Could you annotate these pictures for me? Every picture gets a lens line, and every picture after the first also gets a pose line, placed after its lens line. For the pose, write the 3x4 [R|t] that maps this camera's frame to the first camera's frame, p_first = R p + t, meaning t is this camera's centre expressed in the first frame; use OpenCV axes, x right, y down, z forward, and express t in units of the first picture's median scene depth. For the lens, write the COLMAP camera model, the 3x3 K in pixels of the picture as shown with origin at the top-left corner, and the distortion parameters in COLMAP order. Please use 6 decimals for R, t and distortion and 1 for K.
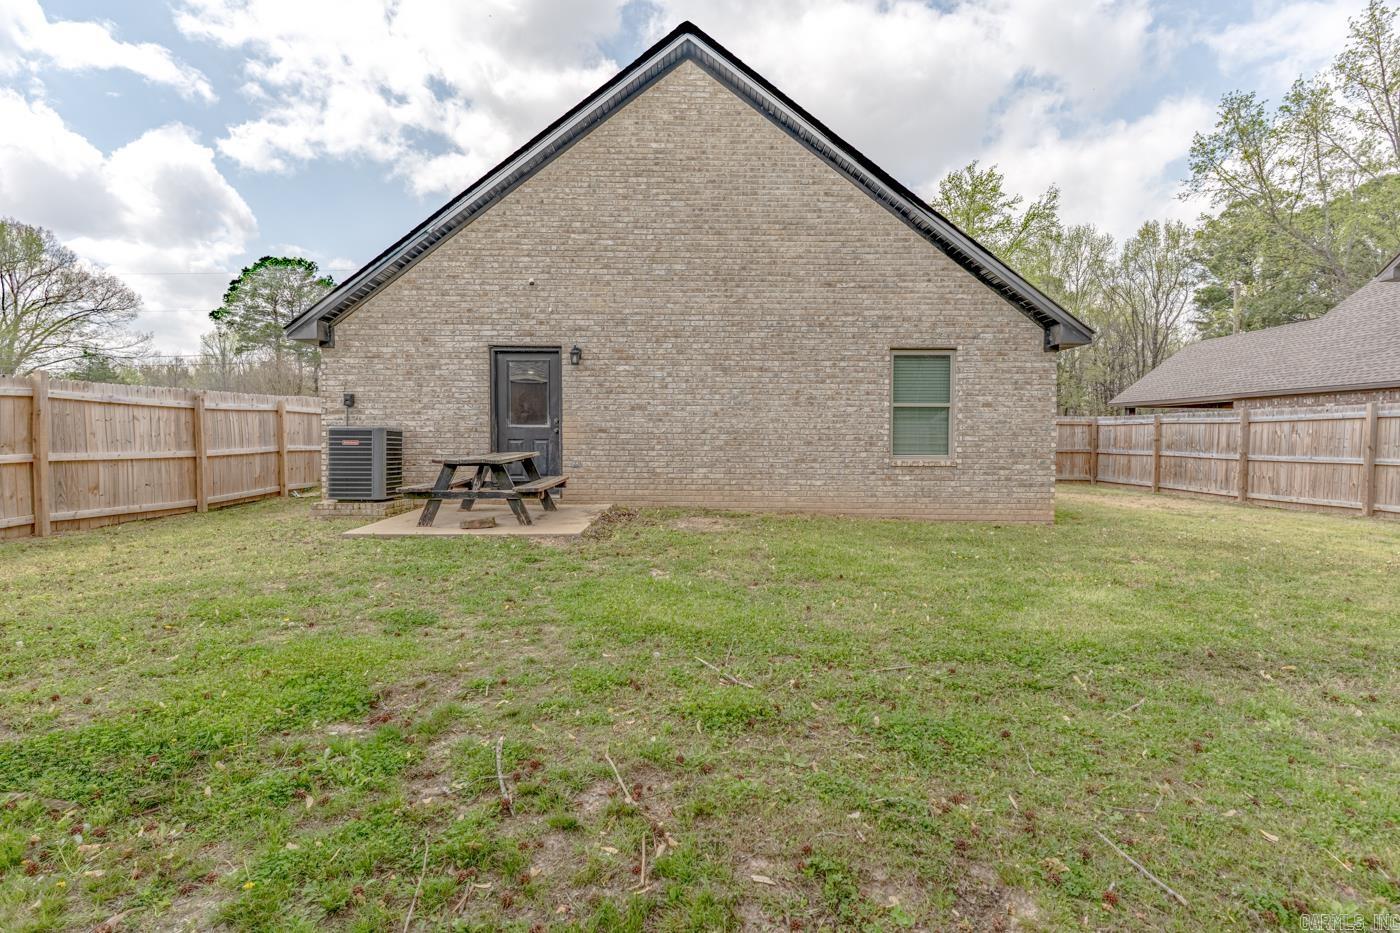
lens RADIAL K [[666.7, 0, 701.4], [0, 666.7, 461.5], [0, 0, 1]] dist [0.002098, -0.002257]
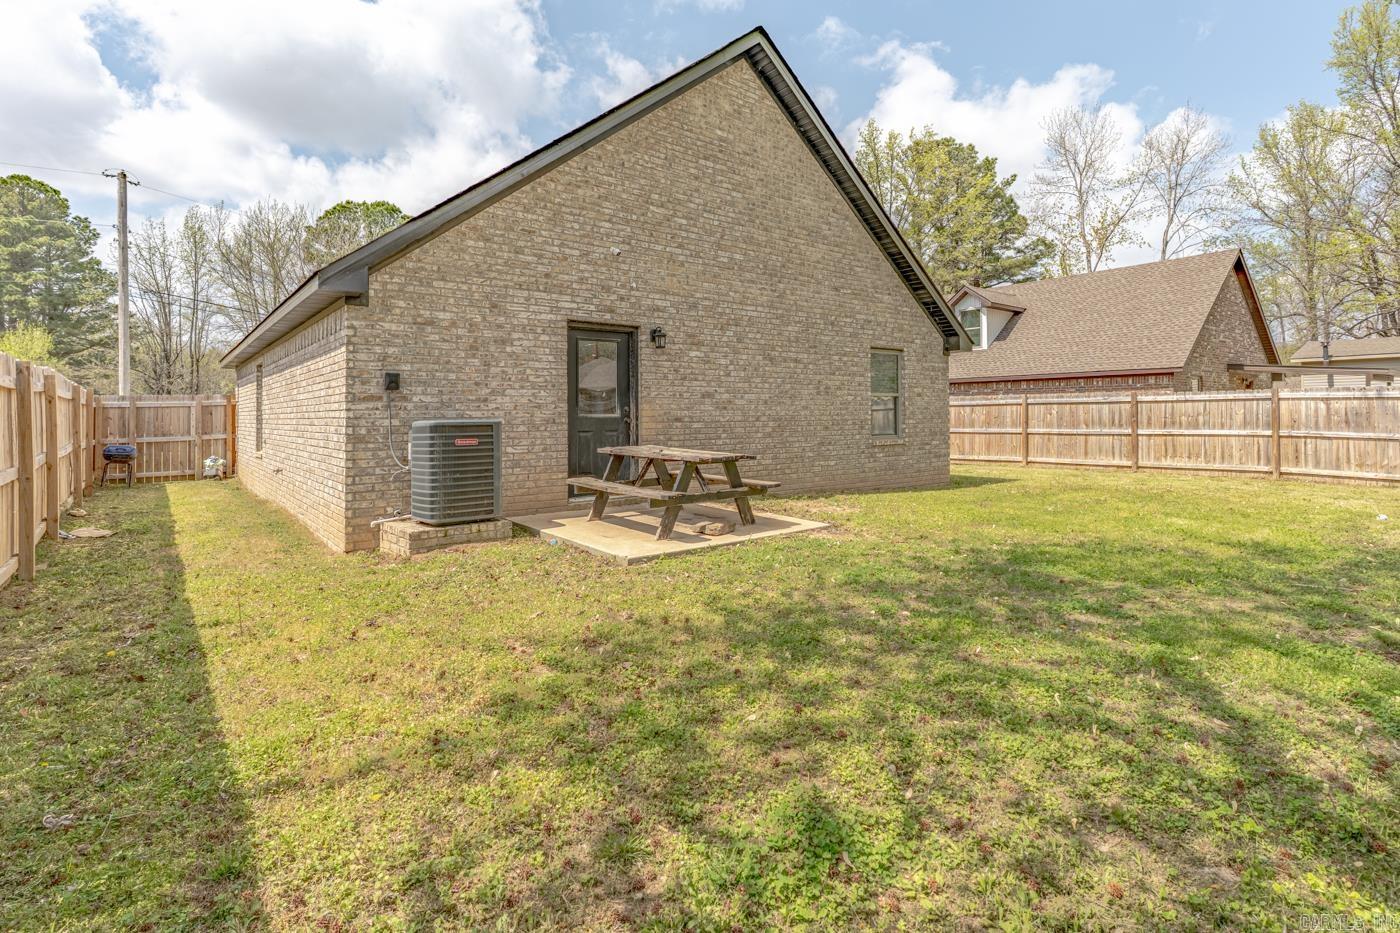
lens RADIAL K [[666.7, 0, 701.1], [0, 666.7, 415.5], [0, 0, 1]] dist [0.002098, -0.002257]
pose [[0.795786, -0.011194, 0.605474, -0.692683], [0.033135, 0.999136, -0.025079, -0.027837], [-0.604670, 0.040020, 0.795470, 0.239320]]
